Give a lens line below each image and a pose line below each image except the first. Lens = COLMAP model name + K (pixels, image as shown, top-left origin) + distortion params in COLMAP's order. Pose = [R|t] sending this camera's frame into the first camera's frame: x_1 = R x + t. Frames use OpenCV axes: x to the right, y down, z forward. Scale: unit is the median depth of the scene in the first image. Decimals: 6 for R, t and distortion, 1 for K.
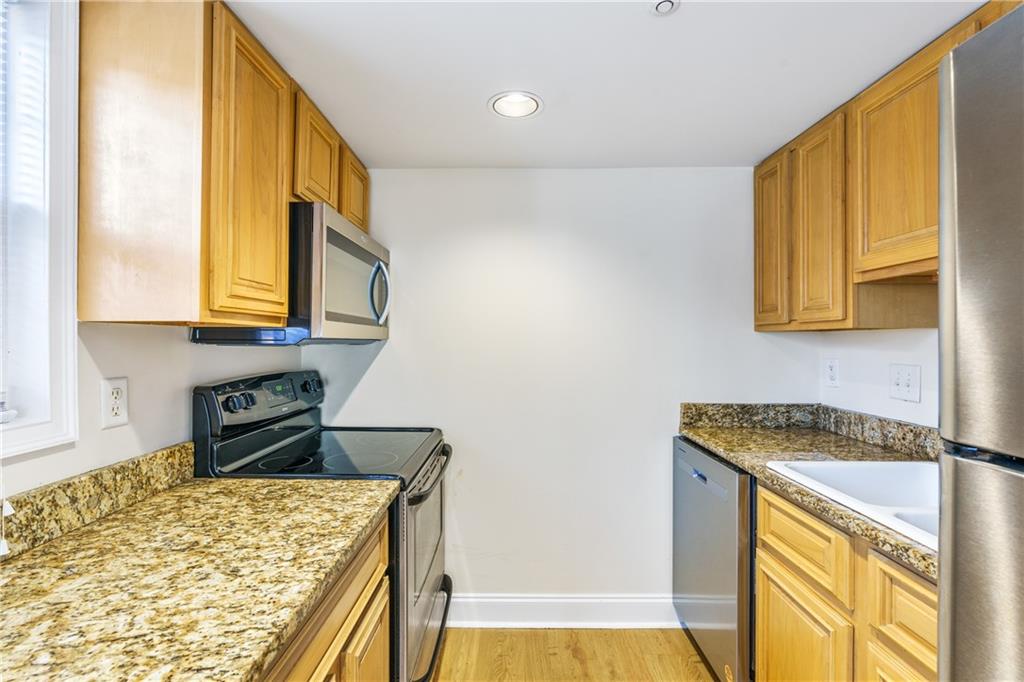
lens RADIAL K [[464.3, 0, 507.4], [0, 464.3, 339.9], [0, 0, 1]] dist [-0.002099, -0.001969]
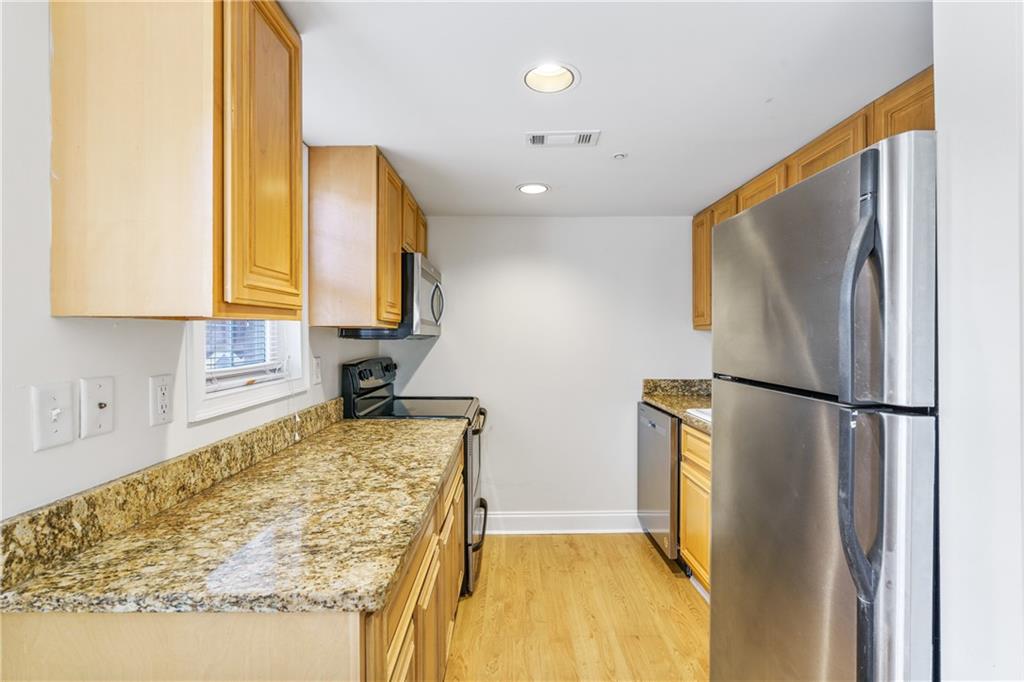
lens RADIAL K [[464.3, 0, 515.4], [0, 464.3, 341.1], [0, 0, 1]] dist [-0.002099, -0.001969]
pose [[0.999460, -0.002871, 0.032736, -0.080005], [0.002586, 0.999958, 0.008751, 0.003757], [-0.032759, -0.008662, 0.999426, -0.482664]]
